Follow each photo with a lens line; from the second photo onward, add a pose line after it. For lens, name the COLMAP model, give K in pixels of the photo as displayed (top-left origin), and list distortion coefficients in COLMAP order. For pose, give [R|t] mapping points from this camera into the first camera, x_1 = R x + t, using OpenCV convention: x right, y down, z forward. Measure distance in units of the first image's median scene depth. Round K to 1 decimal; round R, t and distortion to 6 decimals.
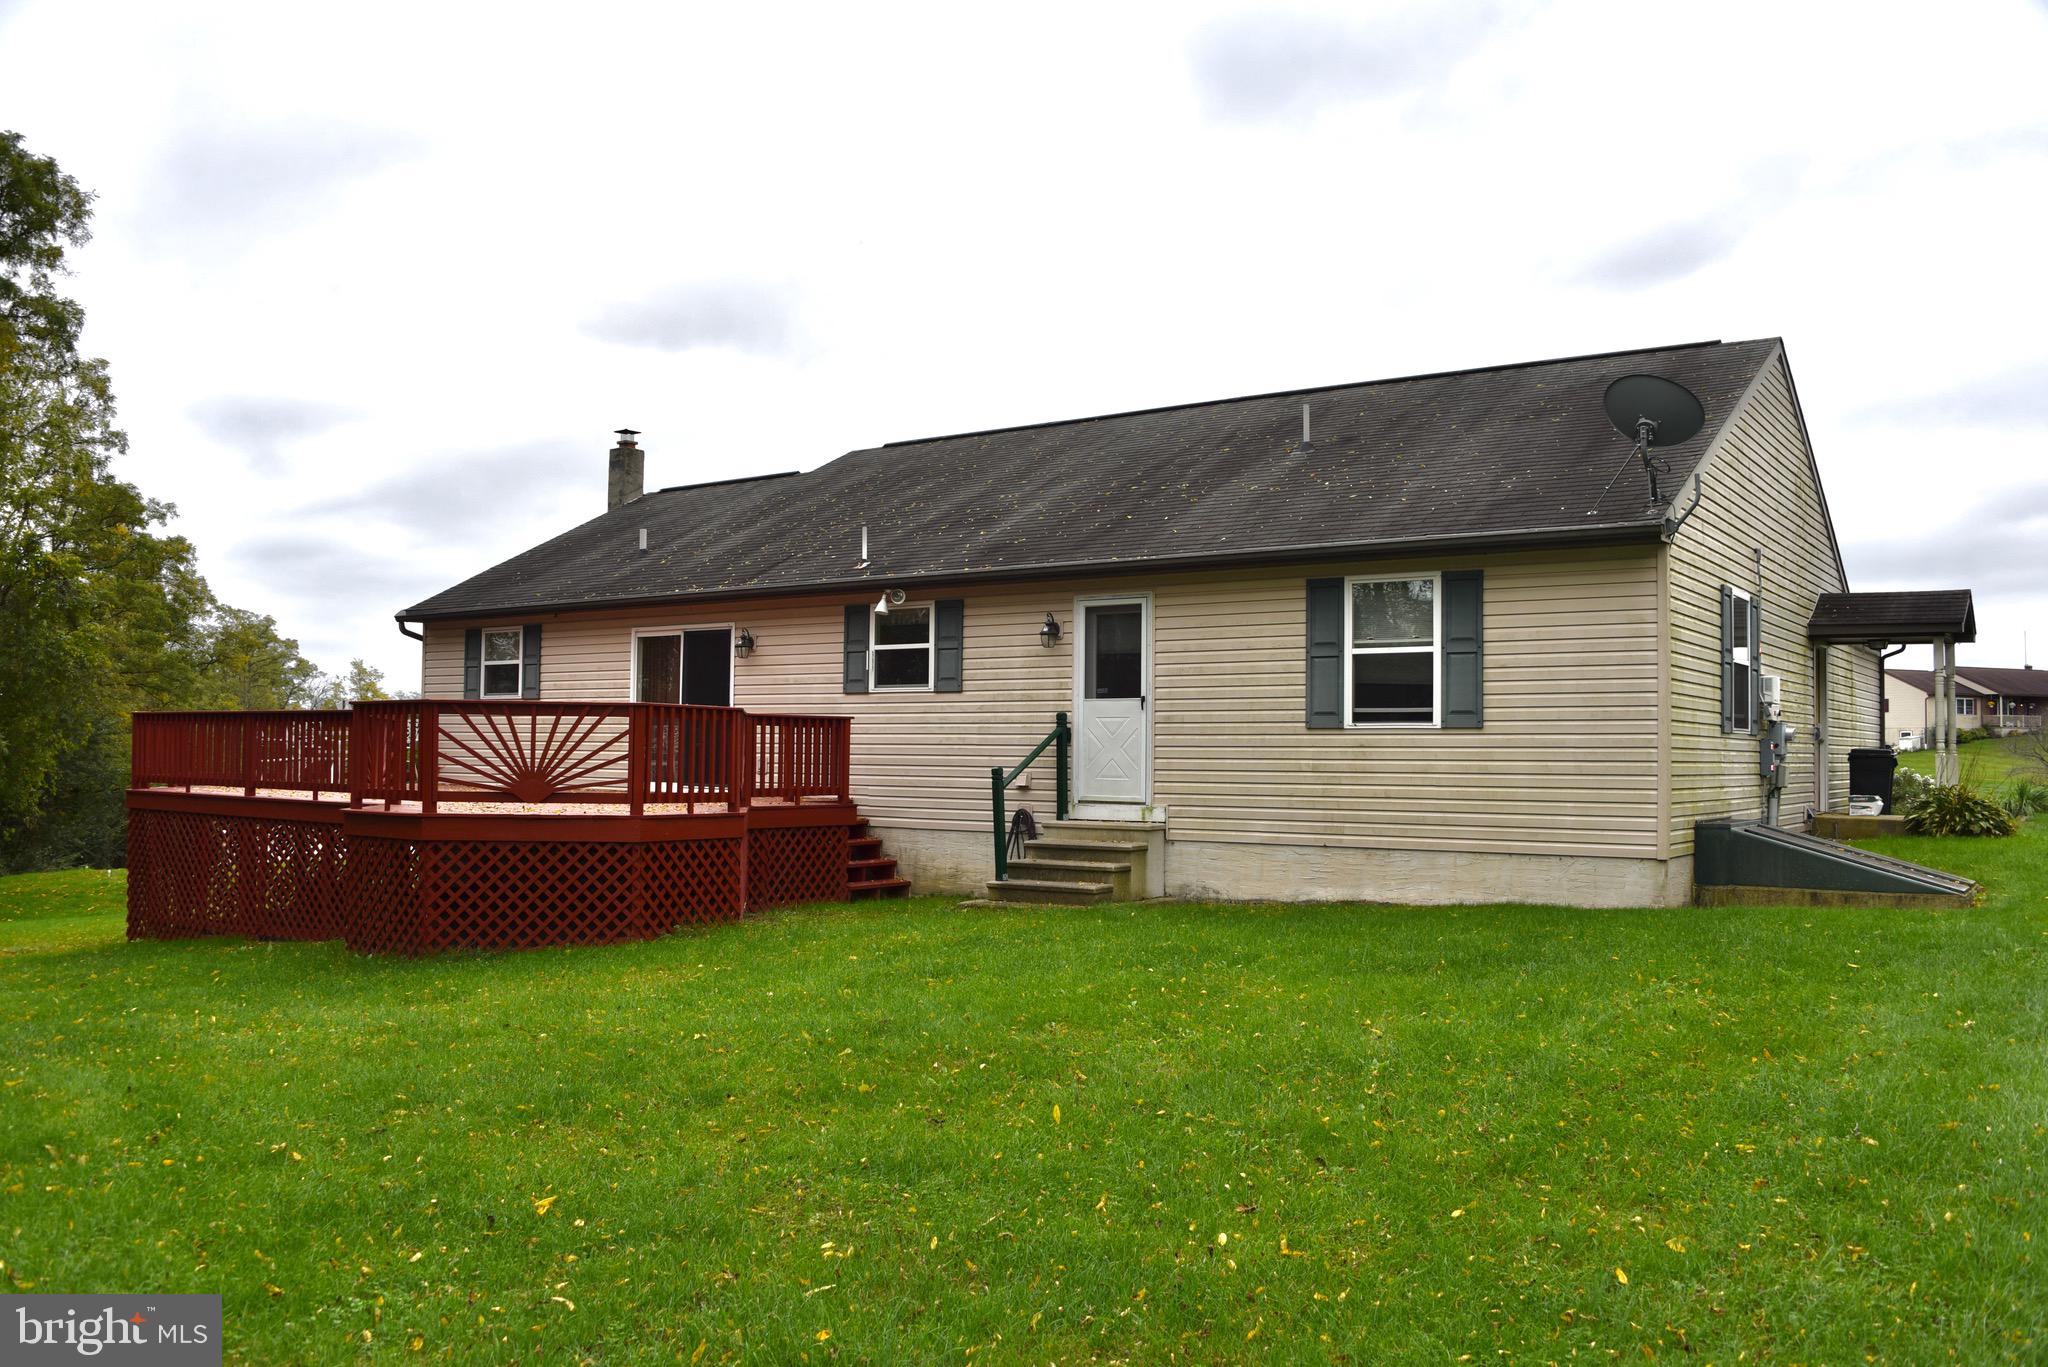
lens RADIAL K [[1661.5, 0, 1009.0], [0, 1661.5, 692.7], [0, 0, 1]] dist [-0.153119, 0.091220]
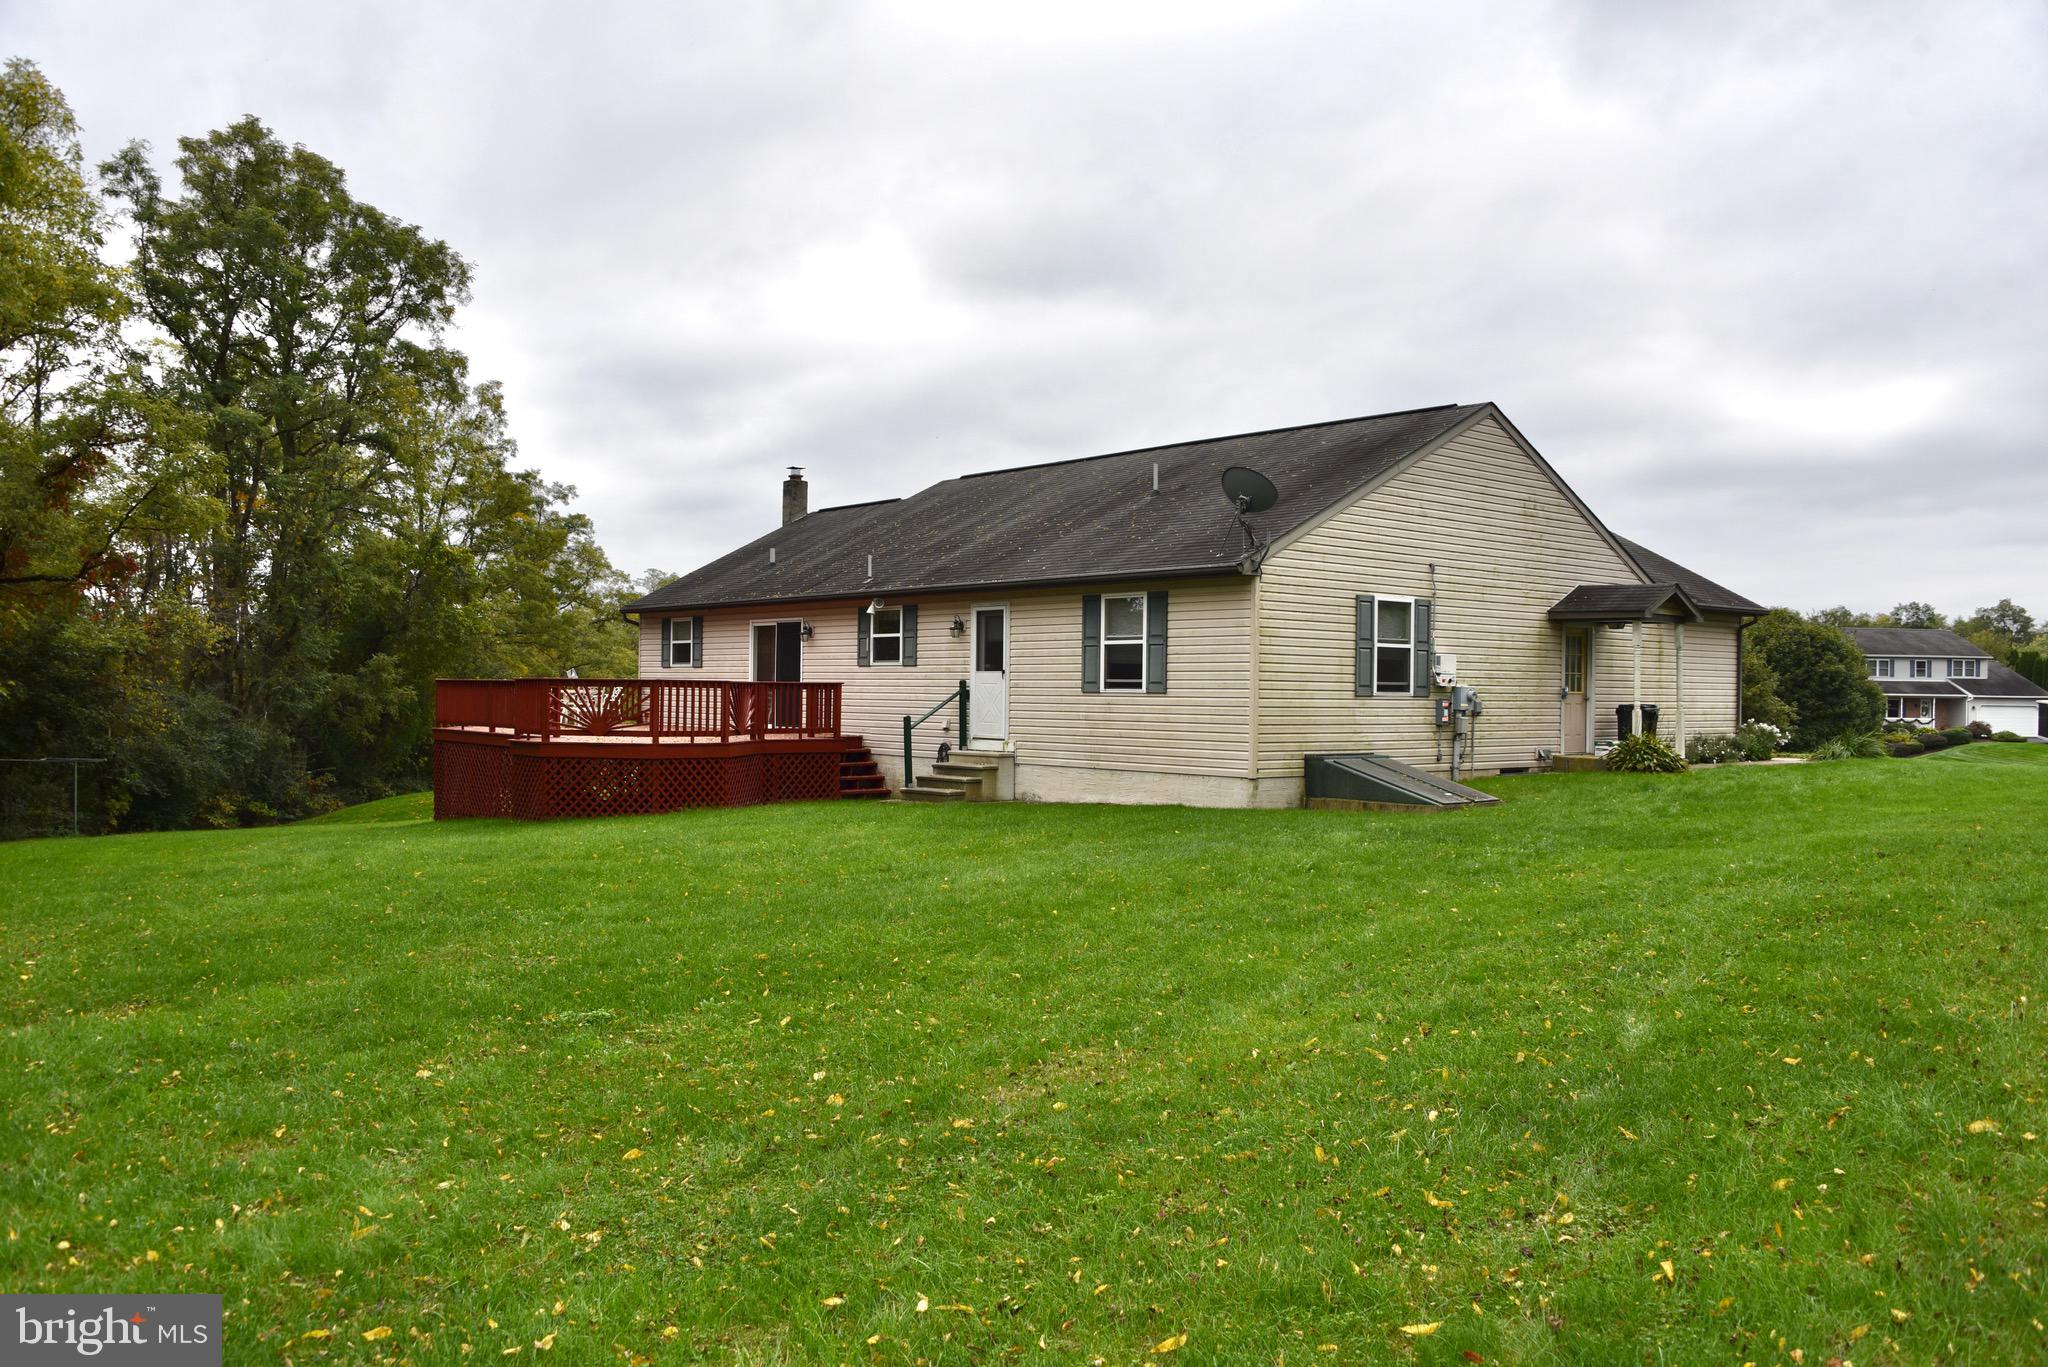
lens RADIAL K [[1635.9, 0, 1013.4], [0, 1635.9, 681.0], [0, 0, 1]] dist [-0.154993, 0.096442]
pose [[0.970928, -0.001091, -0.239370, 0.442883], [0.008023, 0.999576, 0.027986, -0.029457], [0.239238, -0.029093, 0.970525, -0.460909]]
